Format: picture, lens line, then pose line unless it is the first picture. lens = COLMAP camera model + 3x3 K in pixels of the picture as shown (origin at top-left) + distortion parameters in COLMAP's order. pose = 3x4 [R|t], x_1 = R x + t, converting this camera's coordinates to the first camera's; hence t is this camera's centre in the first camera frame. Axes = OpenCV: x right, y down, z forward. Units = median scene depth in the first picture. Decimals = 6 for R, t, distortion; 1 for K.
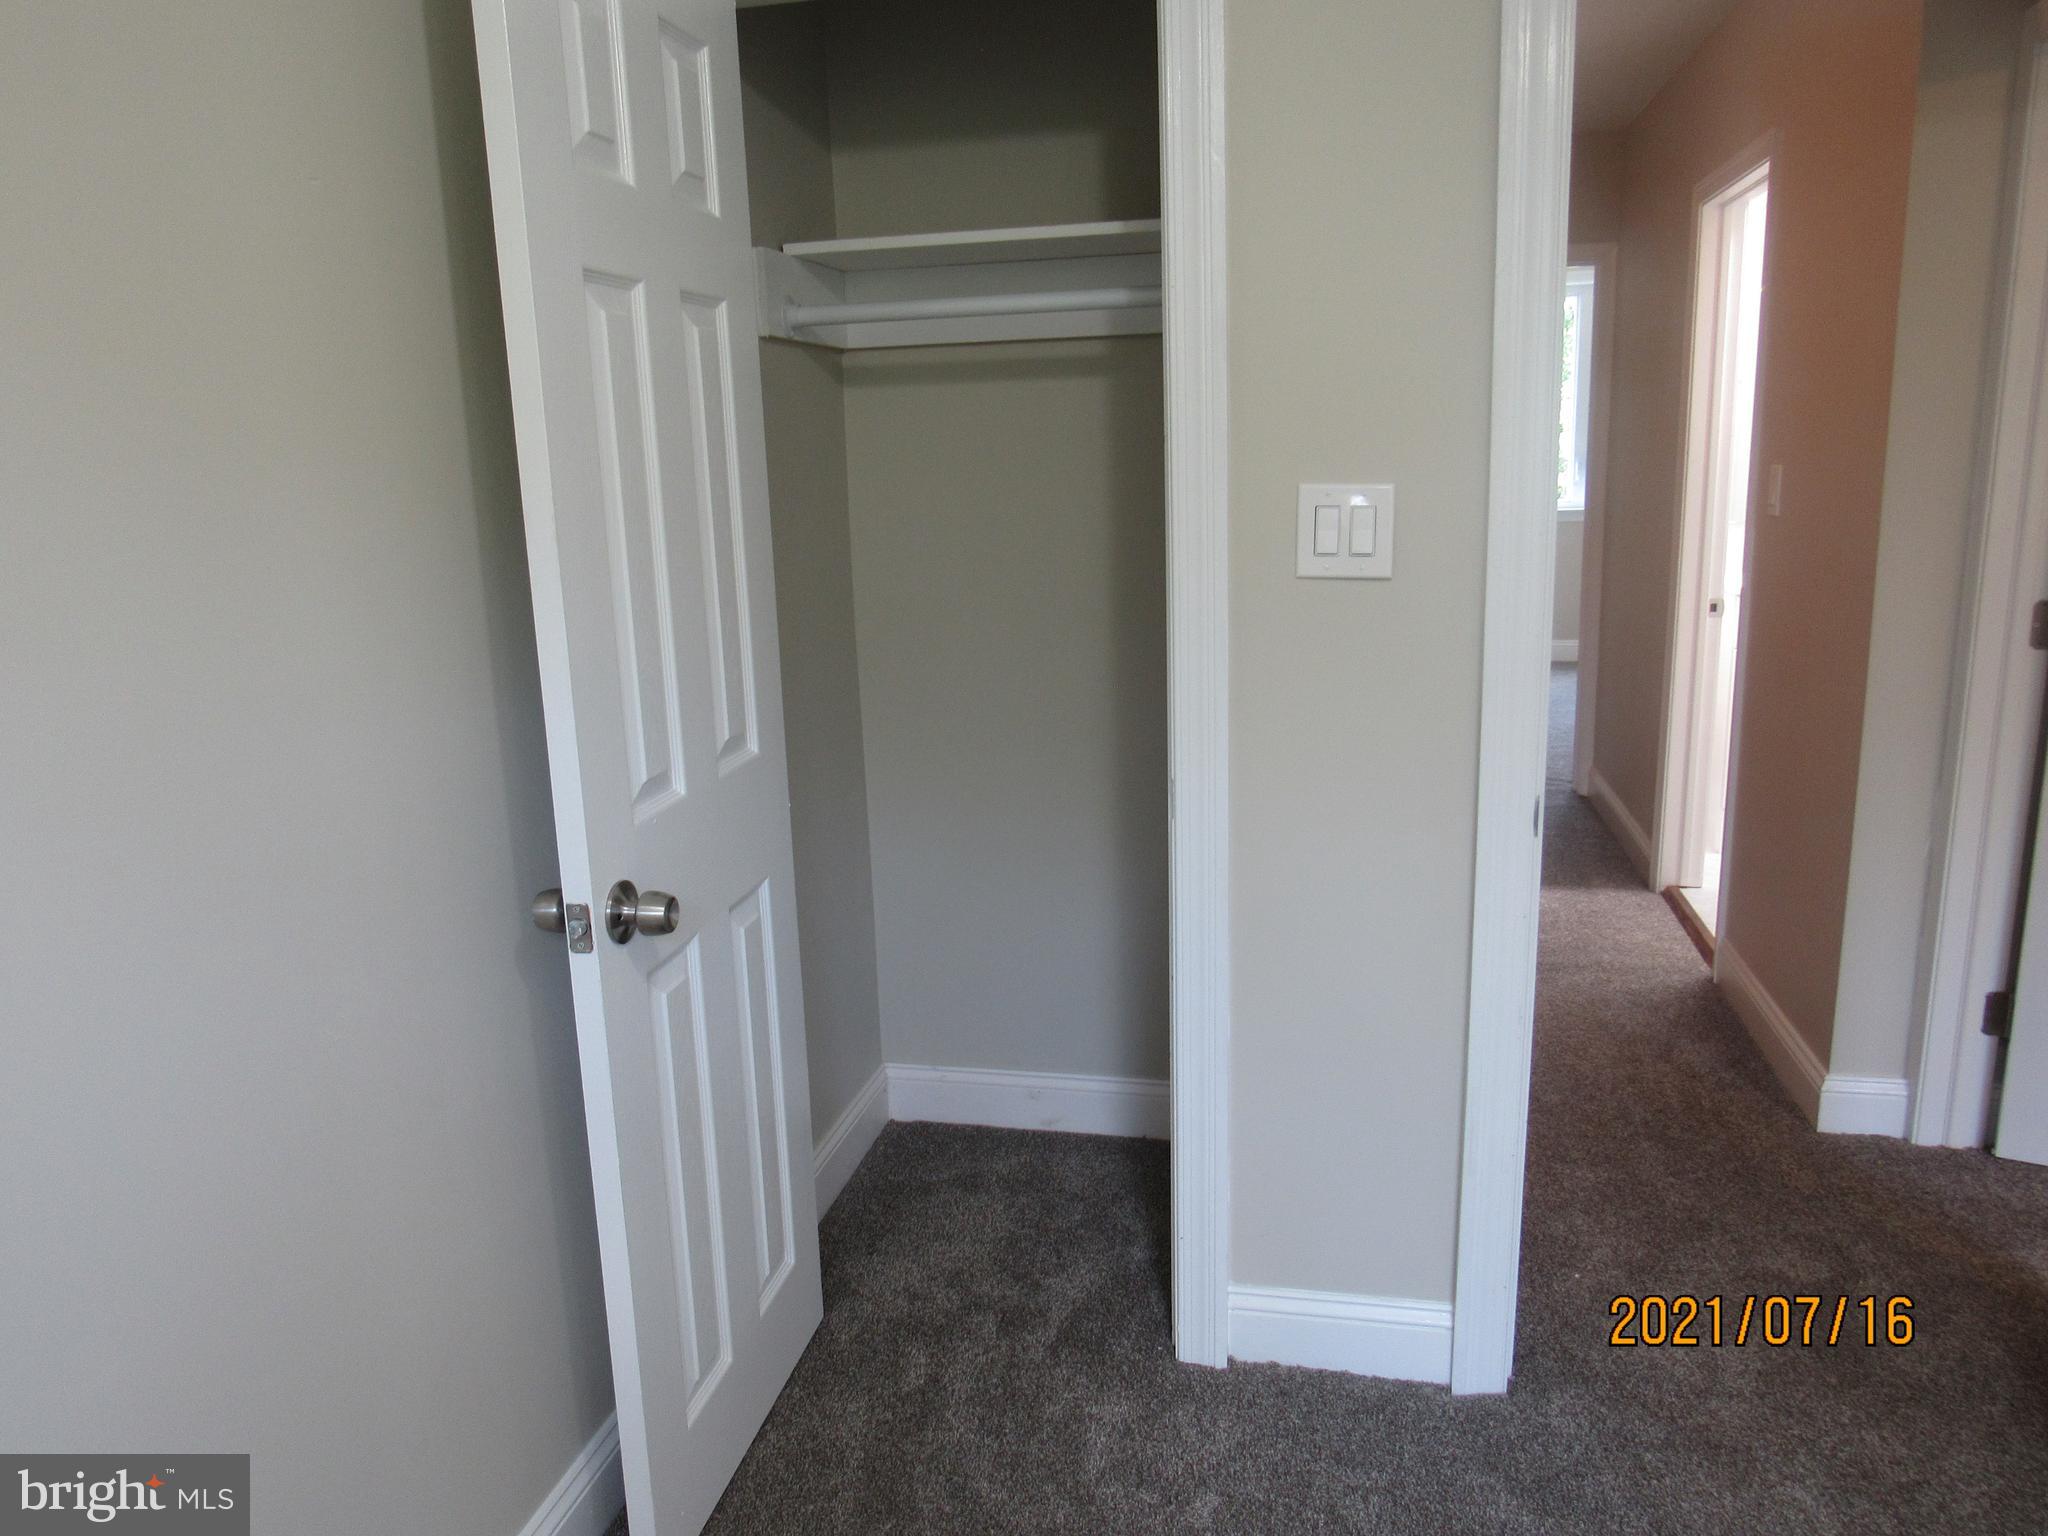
lens RADIAL K [[1462.5, 0, 1026.1], [0, 1462.5, 764.1], [0, 0, 1]] dist [-0.036335, 0.018121]
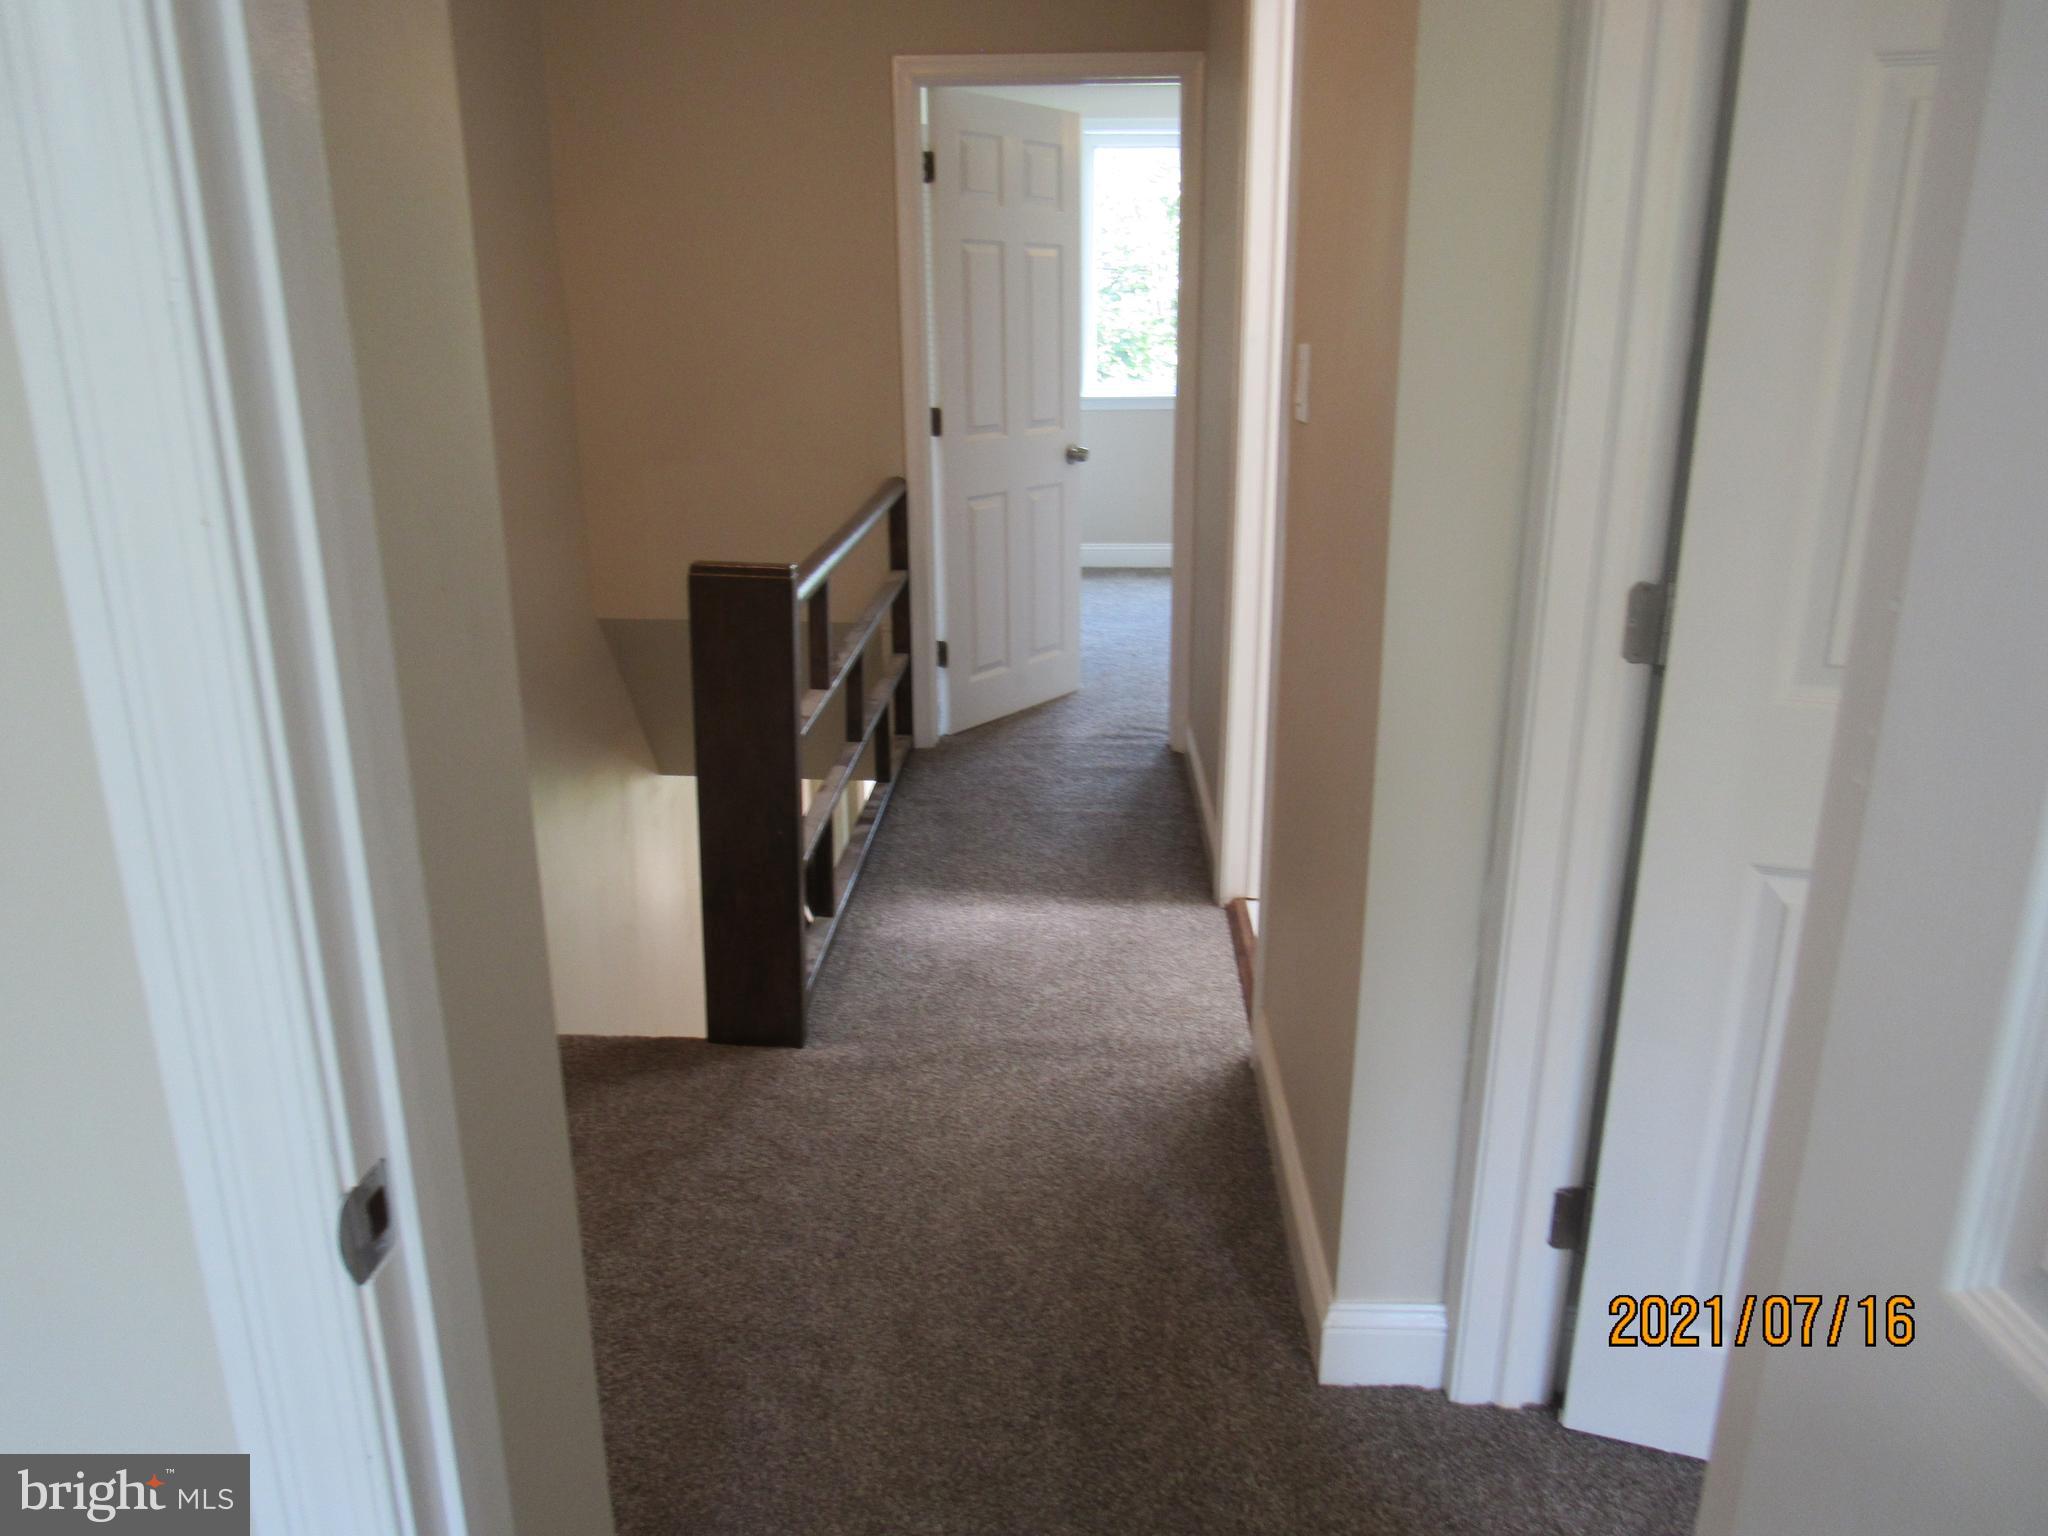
lens RADIAL K [[1462.5, 0, 1022.6], [0, 1462.5, 770.4], [0, 0, 1]] dist [-0.036335, 0.018121]
pose [[0.986260, -0.030264, 0.162408, 0.319628], [0.015764, 0.995832, 0.089837, -0.084890], [-0.164450, -0.086043, 0.982626, 0.403647]]
